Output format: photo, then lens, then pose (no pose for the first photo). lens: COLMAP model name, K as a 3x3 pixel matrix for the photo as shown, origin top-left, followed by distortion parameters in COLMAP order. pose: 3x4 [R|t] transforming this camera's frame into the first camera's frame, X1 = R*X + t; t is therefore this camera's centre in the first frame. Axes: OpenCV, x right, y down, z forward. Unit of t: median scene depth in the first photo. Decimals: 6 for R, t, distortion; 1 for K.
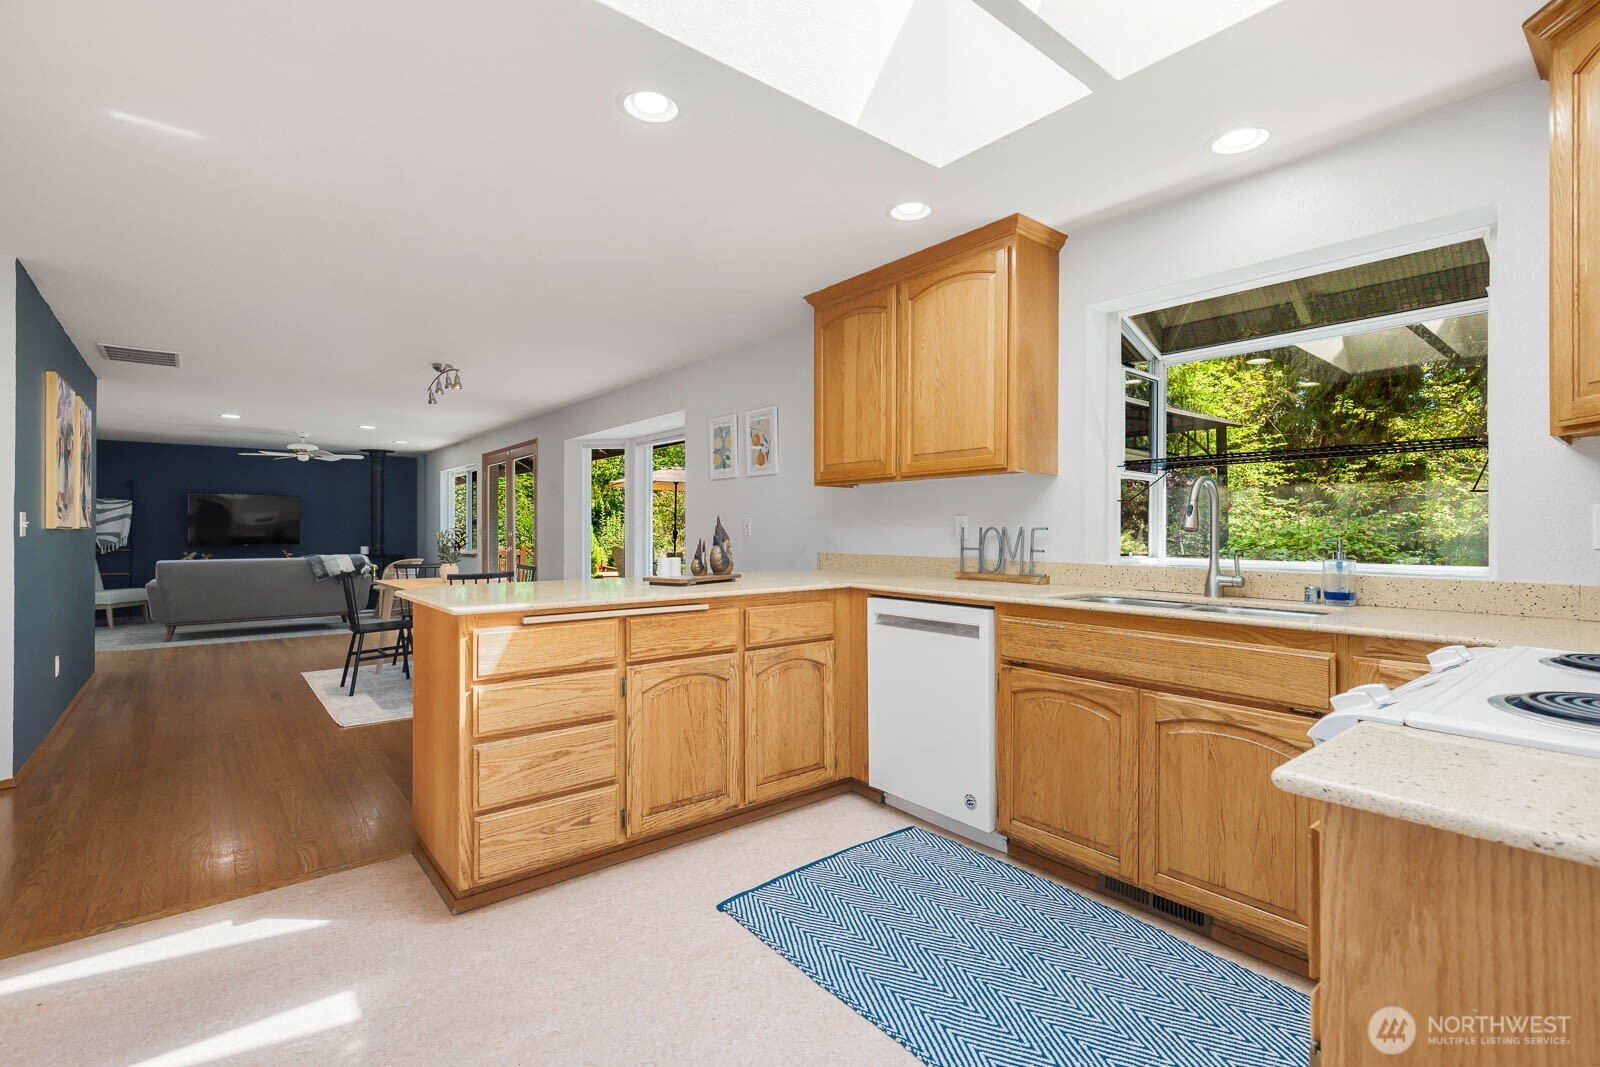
lens RADIAL K [[736.0, 0, 807.2], [0, 736.0, 534.2], [0, 0, 1]] dist [0.010229, -0.003153]
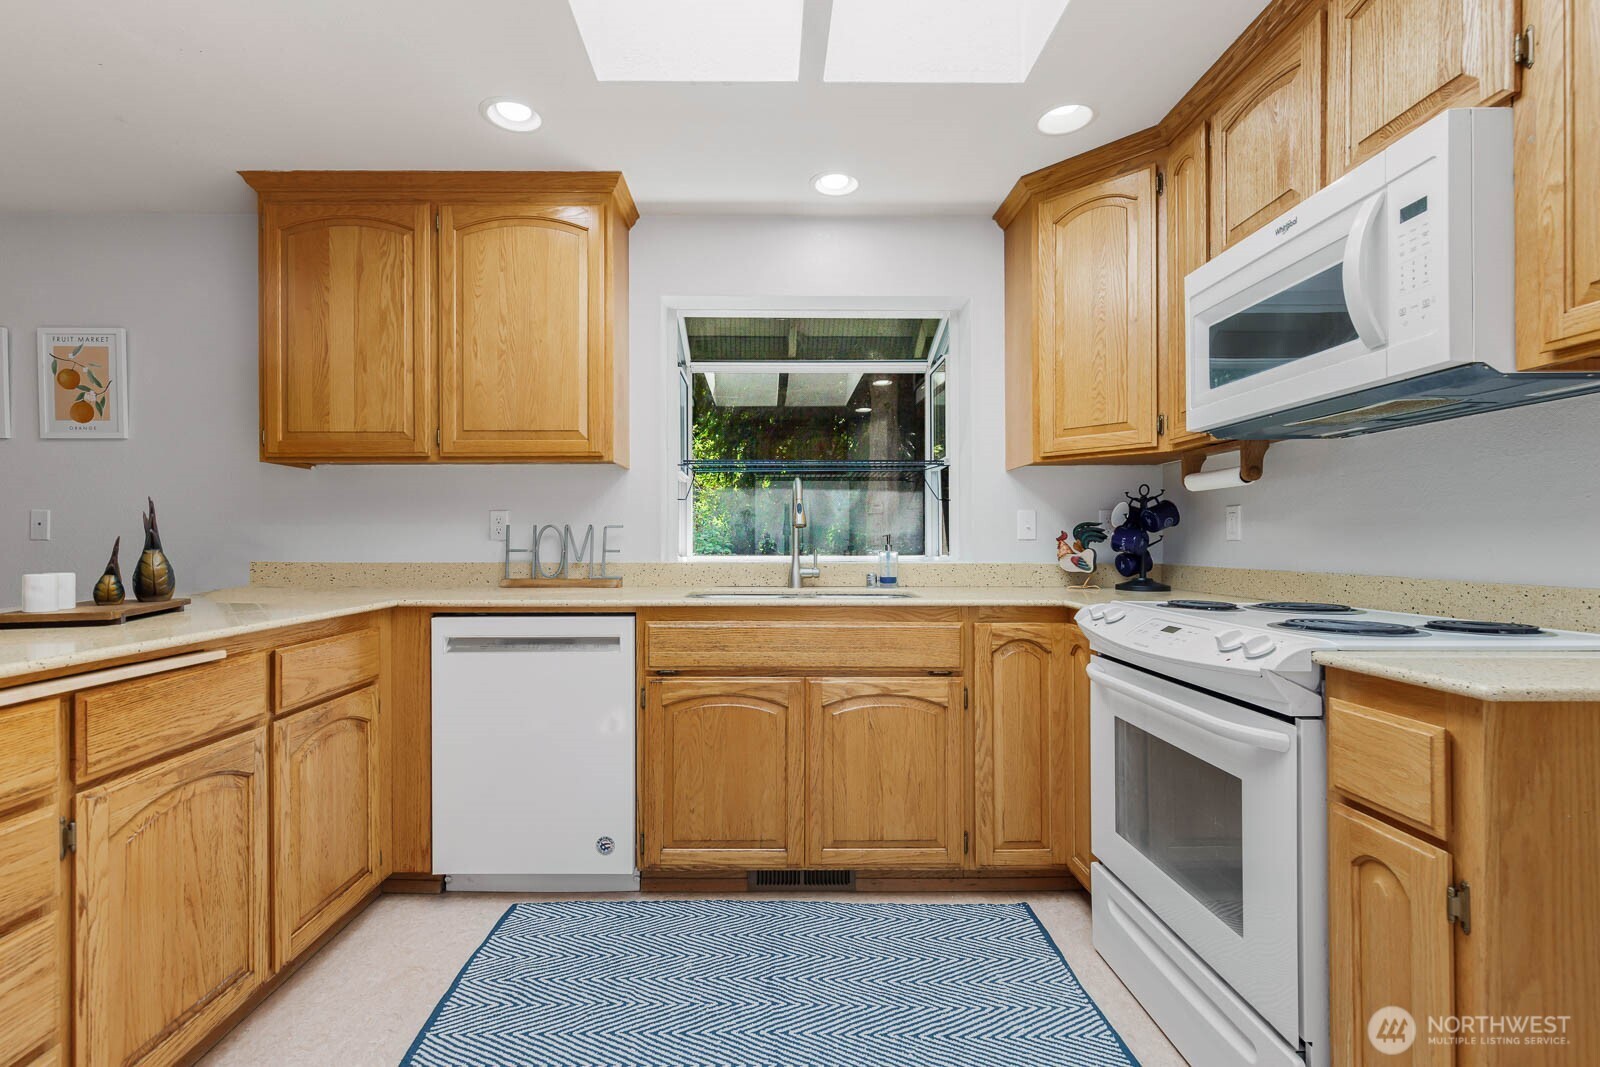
lens RADIAL K [[736.0, 0, 795.4], [0, 736.0, 541.8], [0, 0, 1]] dist [0.010229, -0.003153]
pose [[0.629729, -0.005158, 0.776798, -0.292577], [0.007341, 0.999973, 0.000688, 0.014457], [-0.776780, 0.005269, 0.629750, 0.289029]]
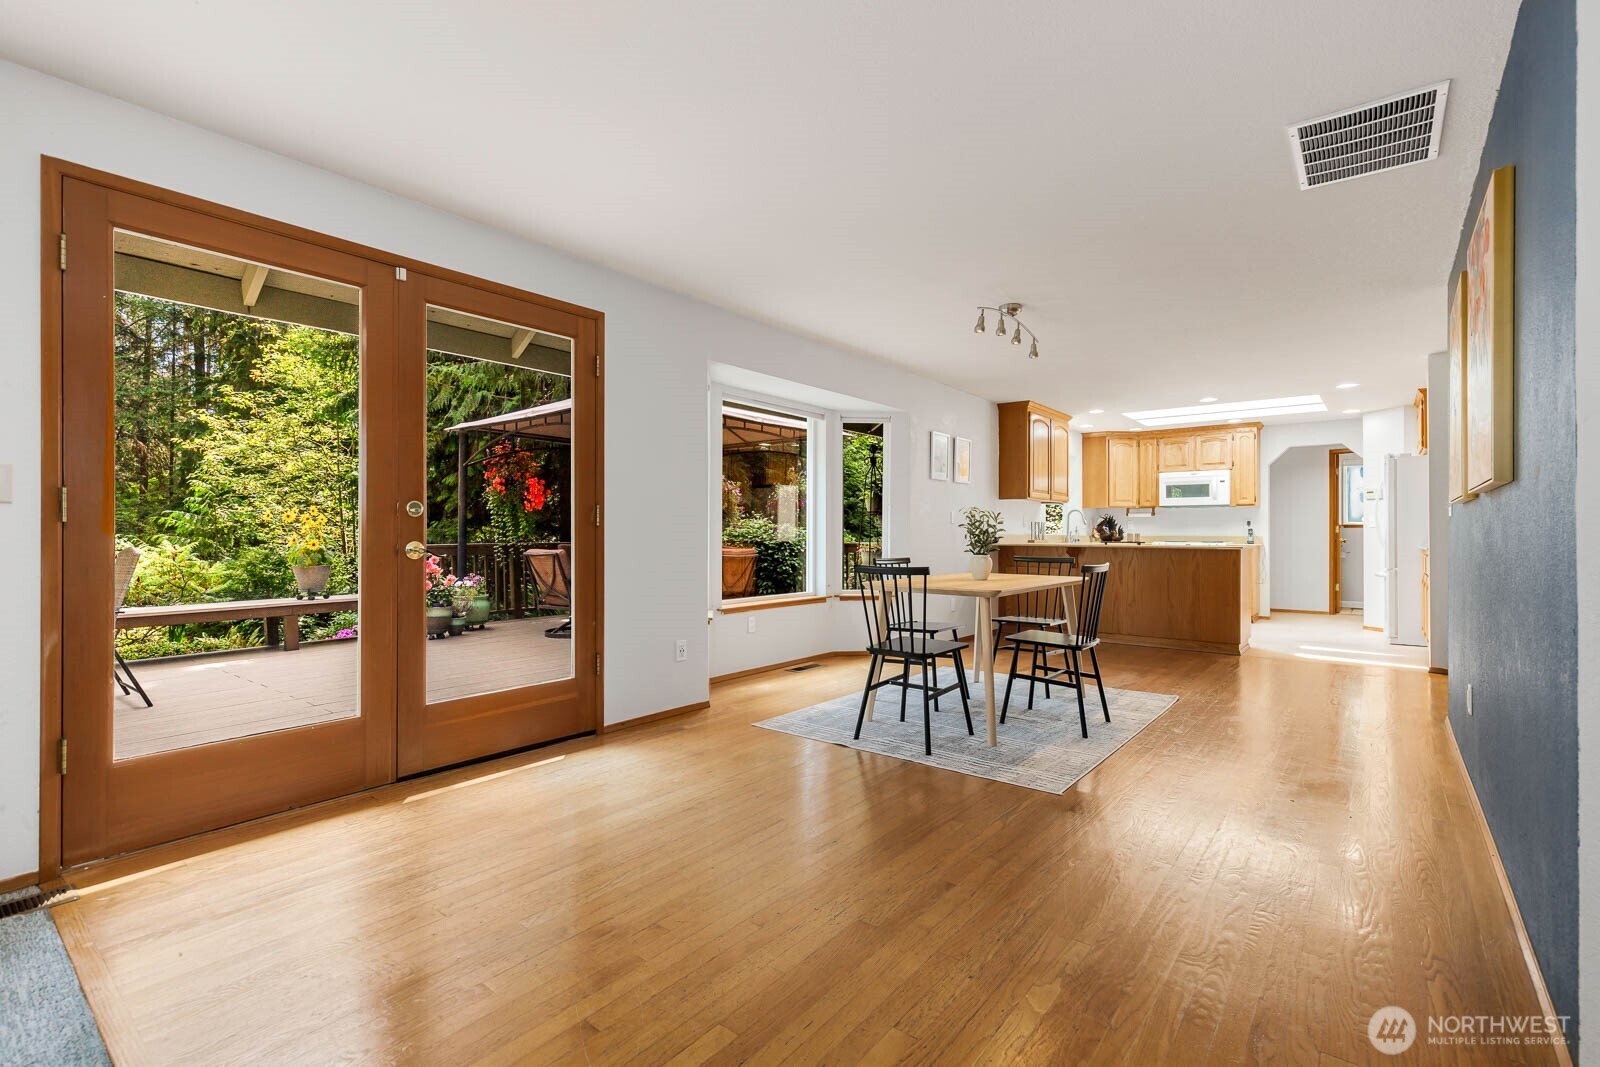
lens RADIAL K [[736.0, 0, 796.7], [0, 736.0, 528.3], [0, 0, 1]] dist [0.010229, -0.003153]
pose [[-0.212786, 0.006359, 0.977078, -2.572720], [0.000174, 0.999979, -0.006470, 0.036192], [-0.977099, -0.001207, -0.212783, 2.937648]]
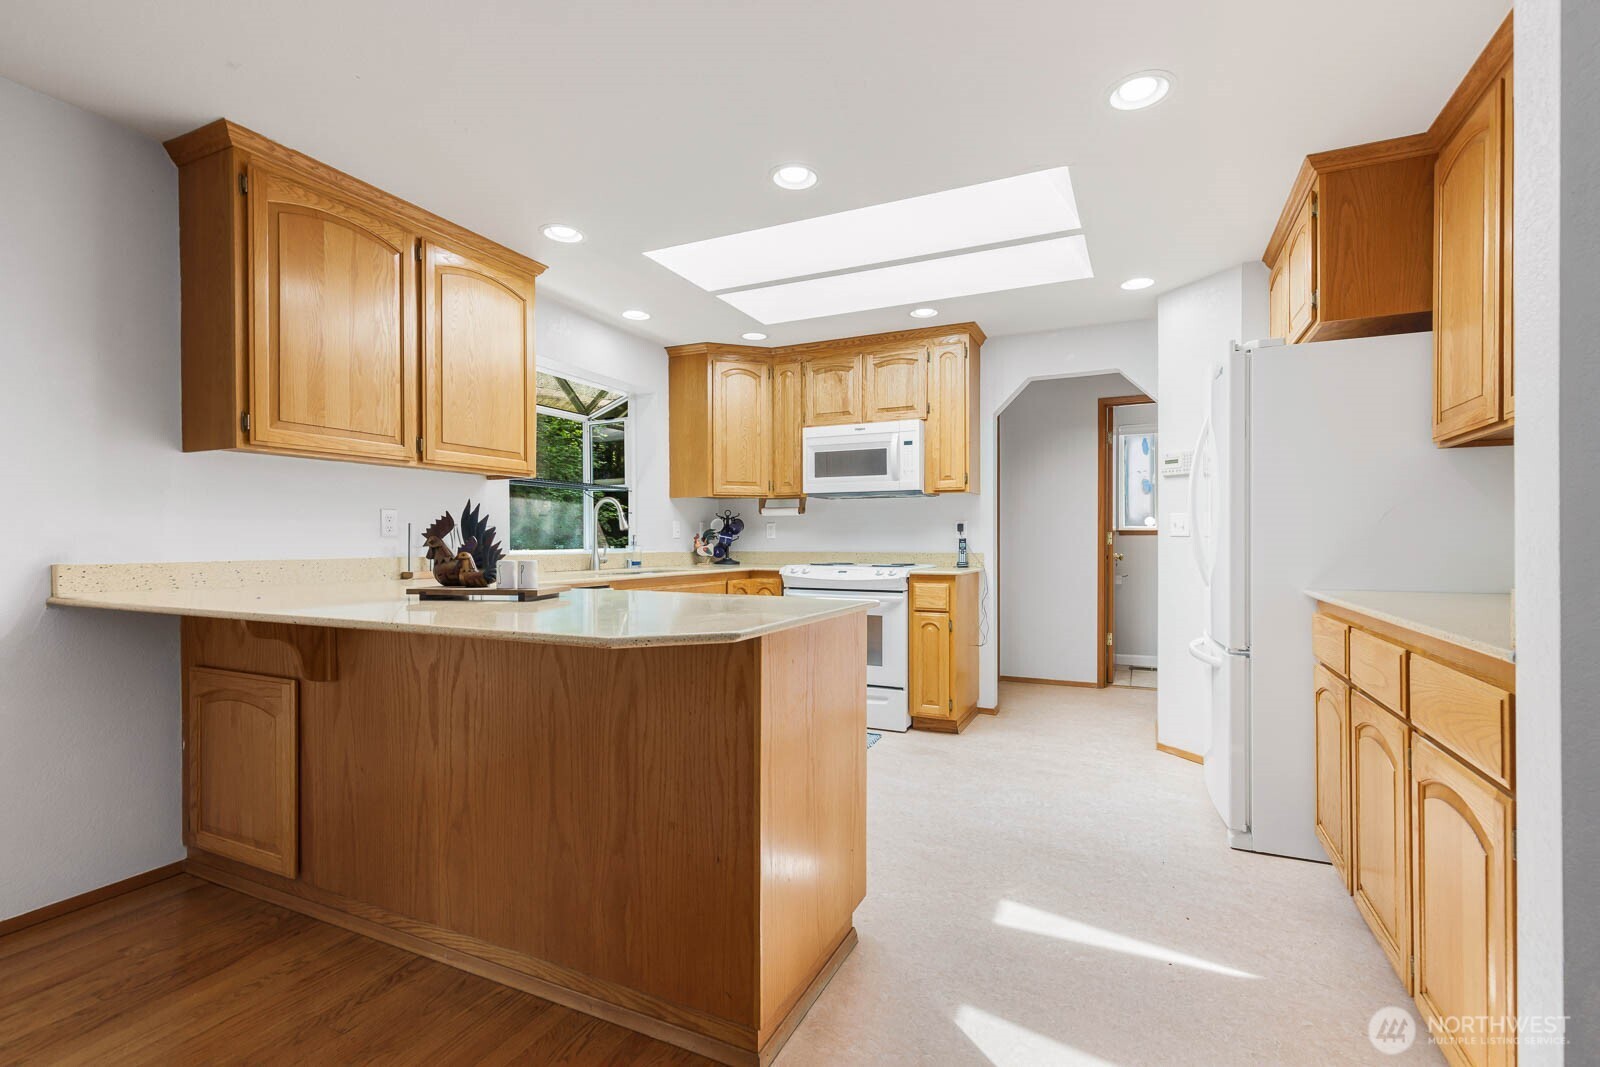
lens RADIAL K [[736.0, 0, 798.3], [0, 736.0, 539.1], [0, 0, 1]] dist [0.010229, -0.003153]
pose [[-0.430430, -0.001560, 0.902623, -1.070235], [0.002349, 0.999993, 0.002849, 0.011826], [-0.902621, 0.003347, -0.430423, 1.241277]]
